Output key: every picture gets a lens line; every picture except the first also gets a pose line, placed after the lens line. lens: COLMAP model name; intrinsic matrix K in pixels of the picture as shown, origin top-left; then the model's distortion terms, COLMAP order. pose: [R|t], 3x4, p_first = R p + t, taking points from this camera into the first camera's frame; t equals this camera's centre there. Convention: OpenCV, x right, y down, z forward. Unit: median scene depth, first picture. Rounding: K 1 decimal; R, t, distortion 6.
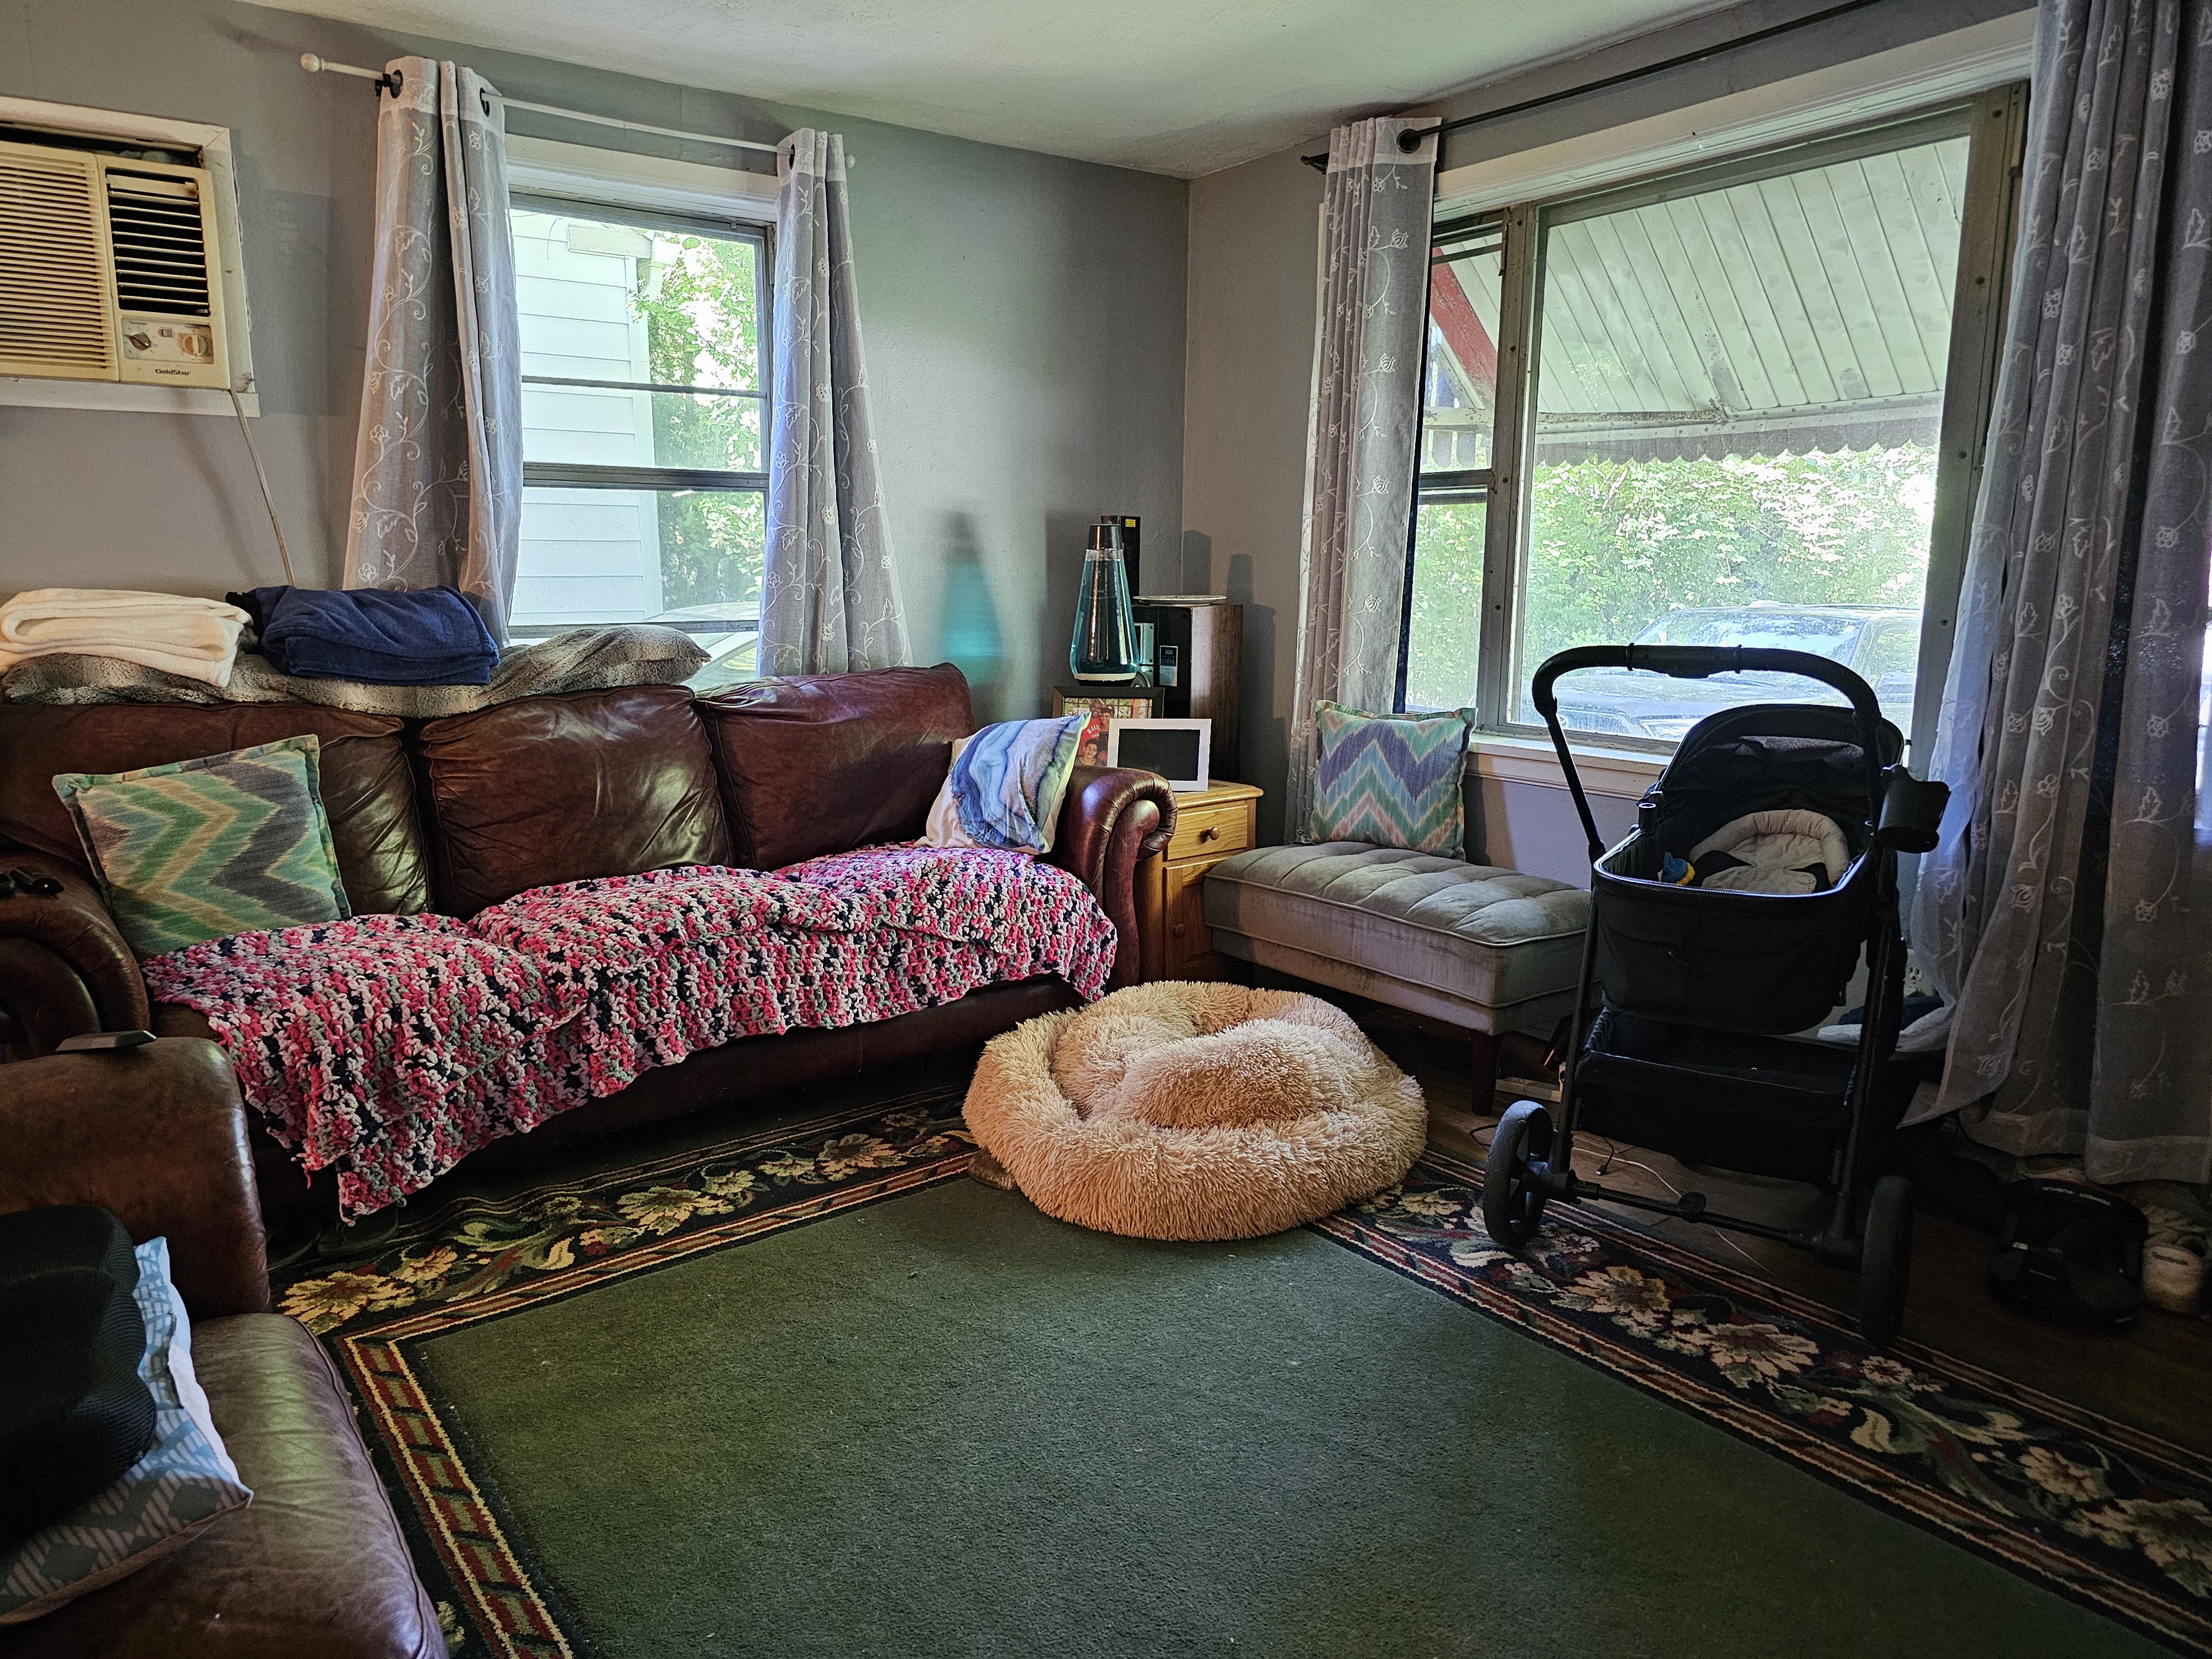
lens RADIAL K [[1485.5, 0, 1119.4], [0, 1485.5, 839.1], [0, 0, 1]] dist [0.050183, -0.047120]
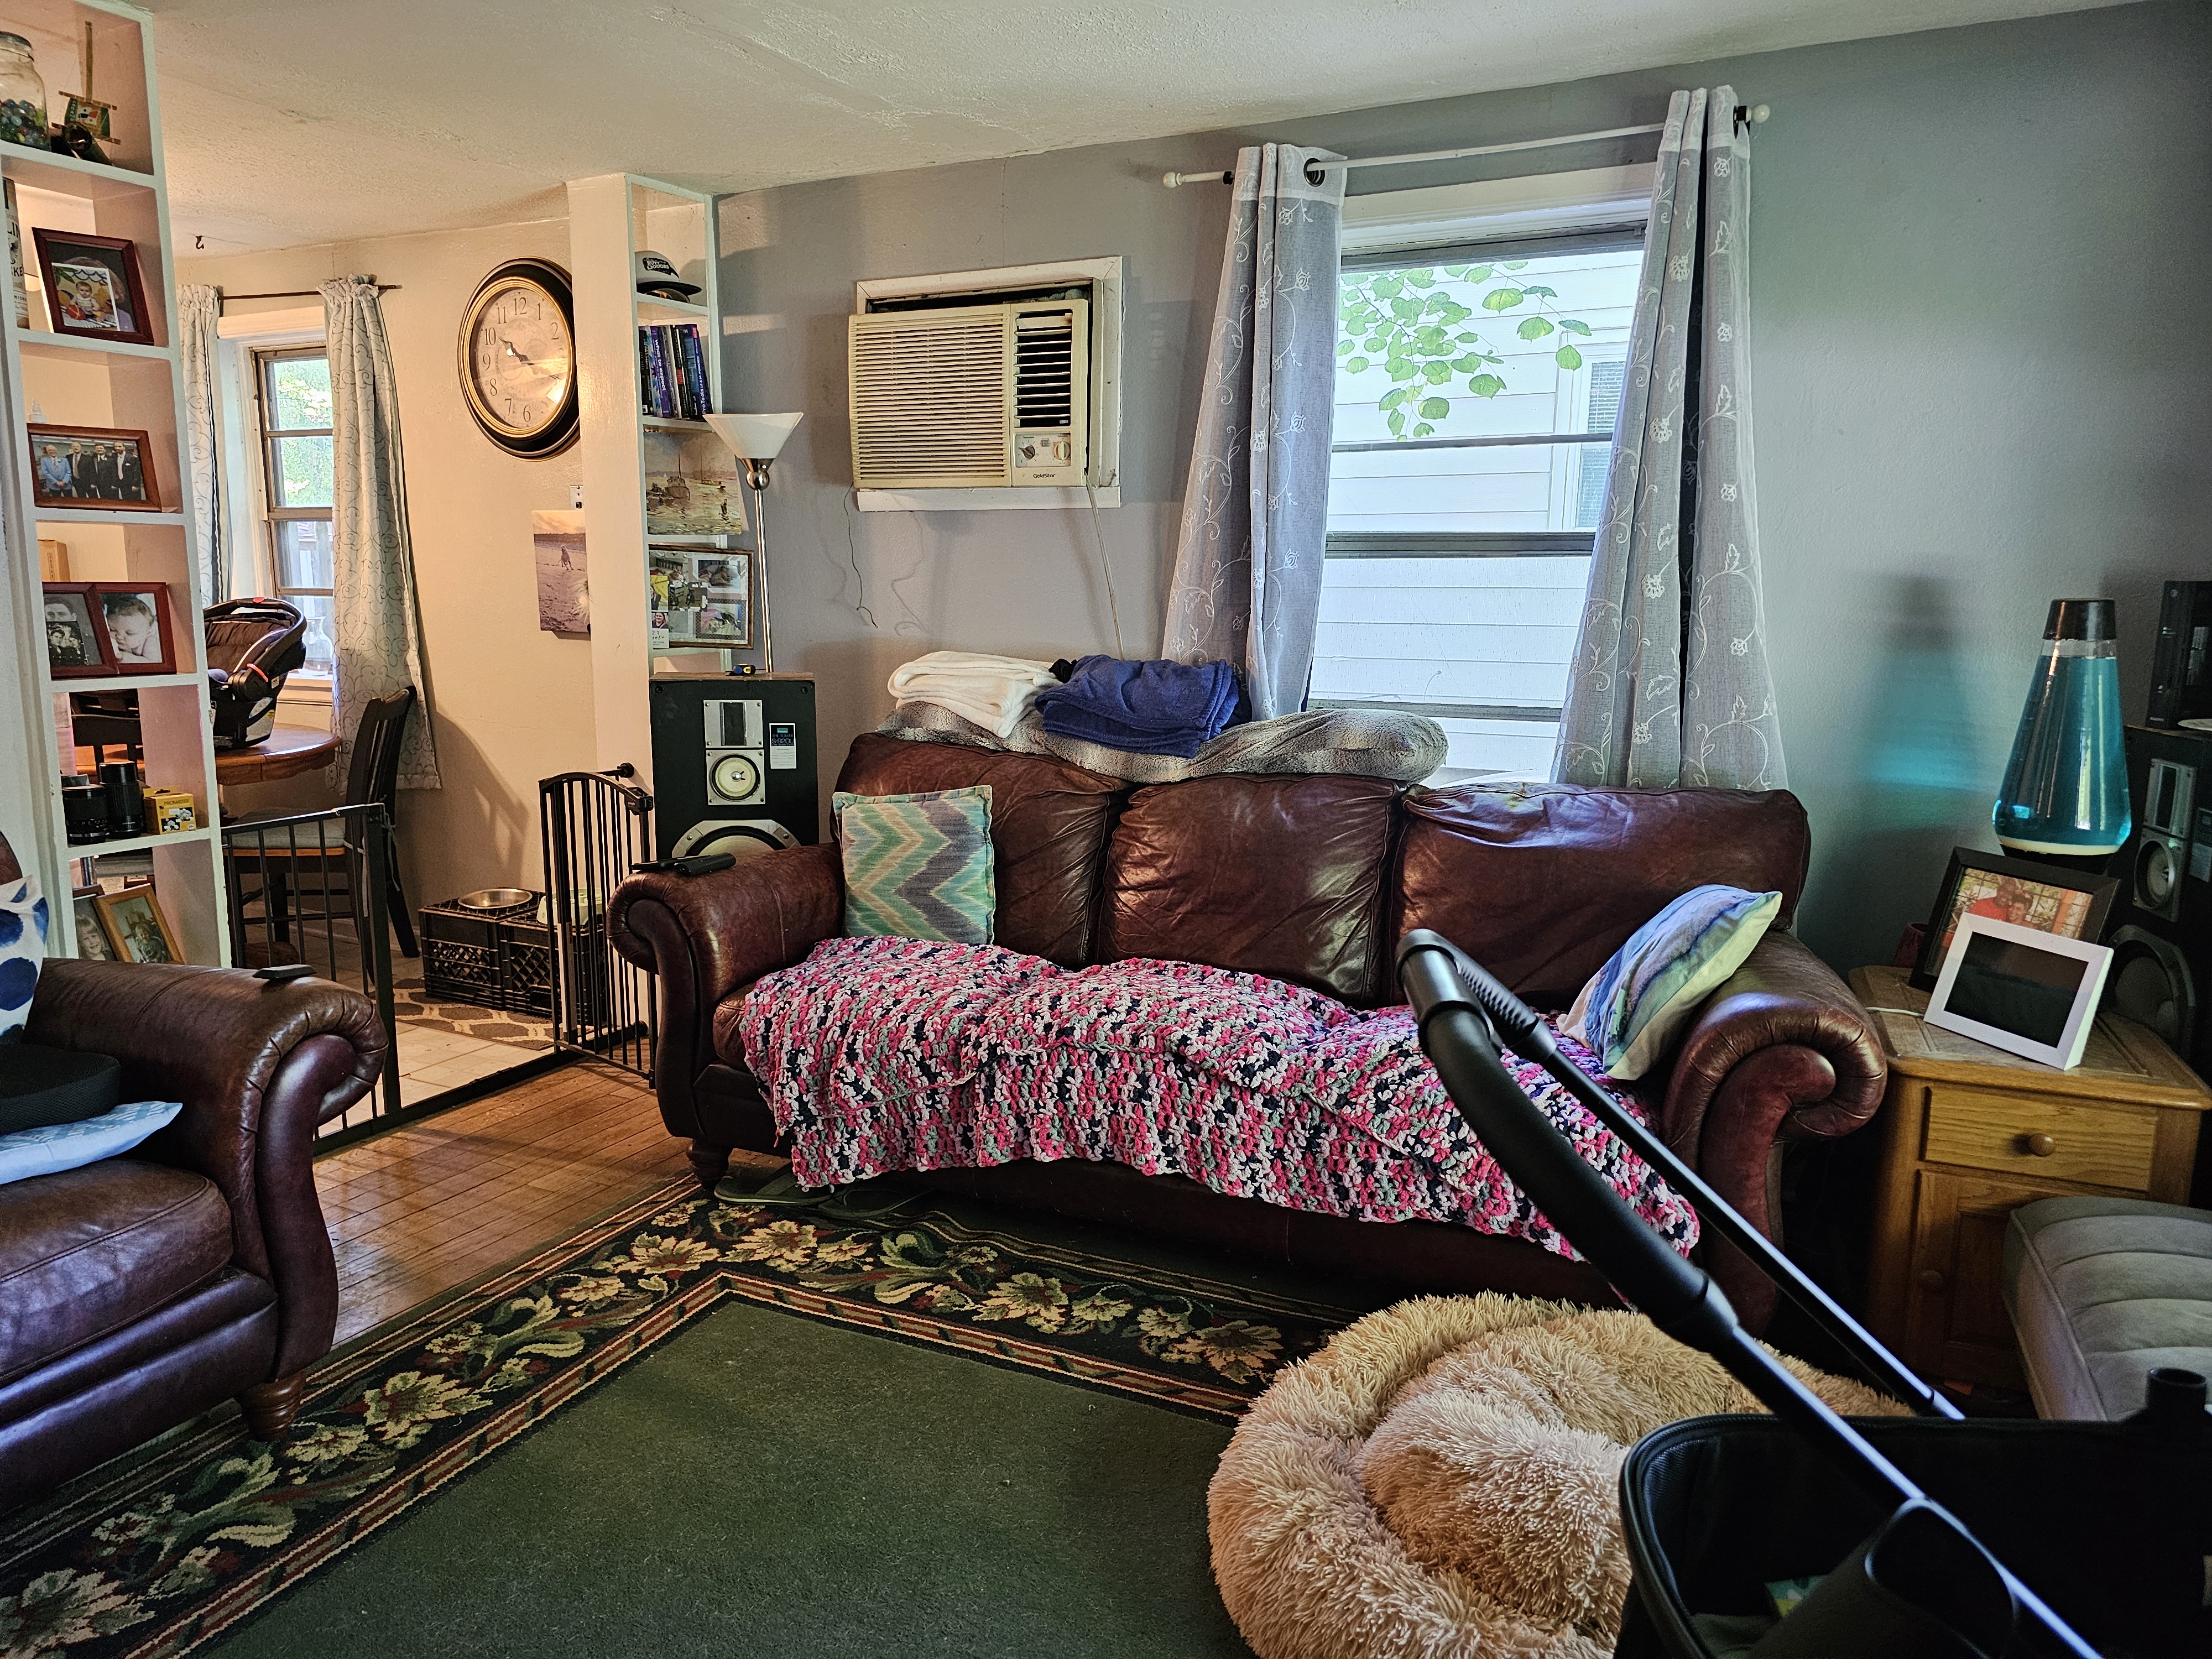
lens RADIAL K [[1485.5, 0, 1055.1], [0, 1485.5, 862.3], [0, 0, 1]] dist [0.050183, -0.047120]
pose [[0.446092, 0.166065, -0.879445, 0.501607], [-0.176047, 0.979719, 0.095701, -0.128431], [0.877502, 0.112132, 0.466280, 0.509197]]
